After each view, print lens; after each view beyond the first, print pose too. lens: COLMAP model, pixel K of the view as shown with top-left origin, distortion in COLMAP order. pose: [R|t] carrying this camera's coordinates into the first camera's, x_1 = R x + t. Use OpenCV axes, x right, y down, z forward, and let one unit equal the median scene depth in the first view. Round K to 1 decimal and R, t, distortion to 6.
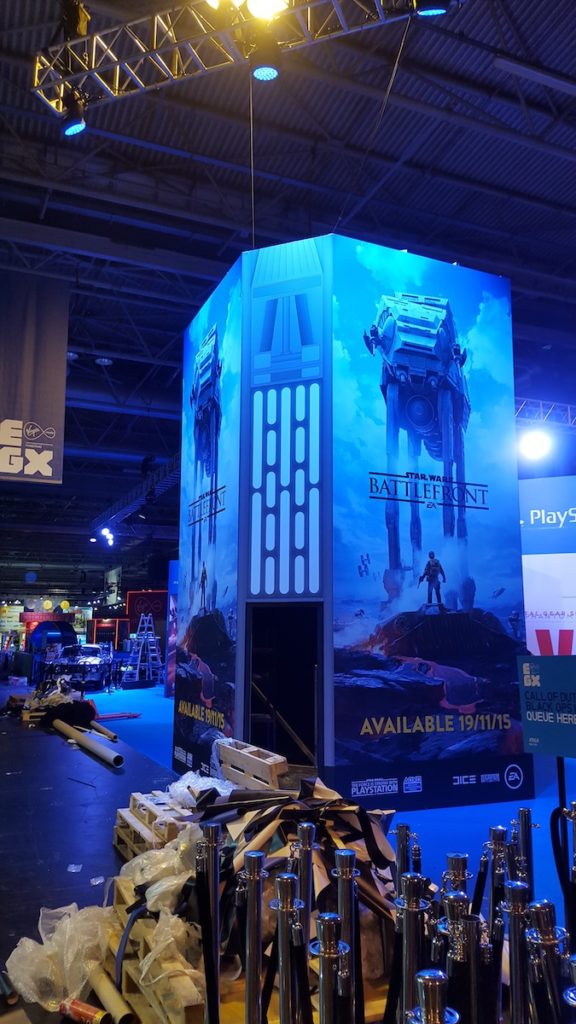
lens RADIAL K [[741.7, 0, 287.0], [0, 741.7, 519.9], [0, 0, 1]] dist [0.126101, -0.023452]
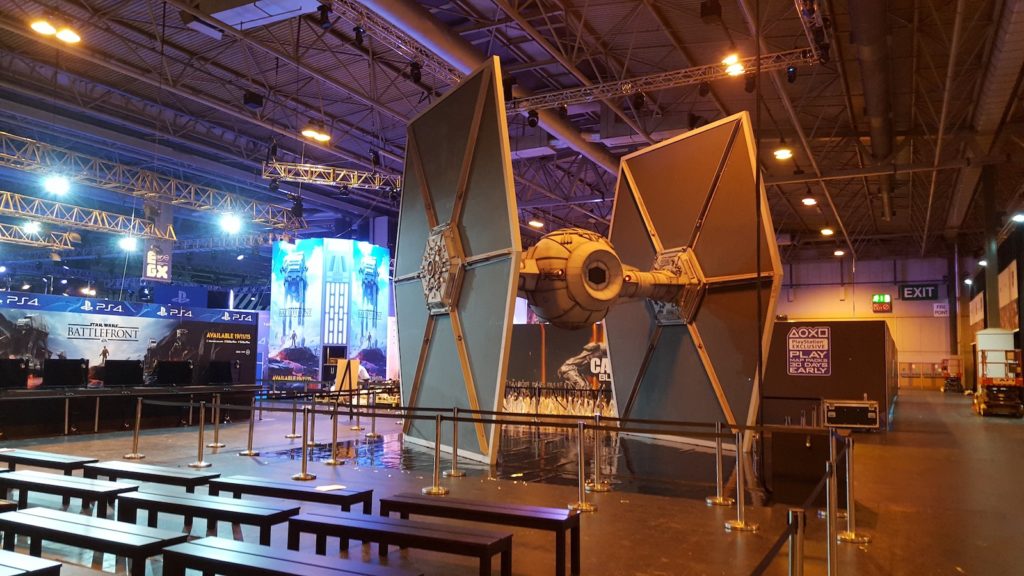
lens RADIAL K [[741.7, 0, 509.9], [0, 741.7, 288.7], [0, 0, 1]] dist [0.126101, -0.023452]
pose [[0.751495, 0.069746, 0.656042, -1.677075], [-0.119912, 0.992273, 0.031868, -0.361798], [-0.648750, -0.102616, 0.754051, -2.135557]]
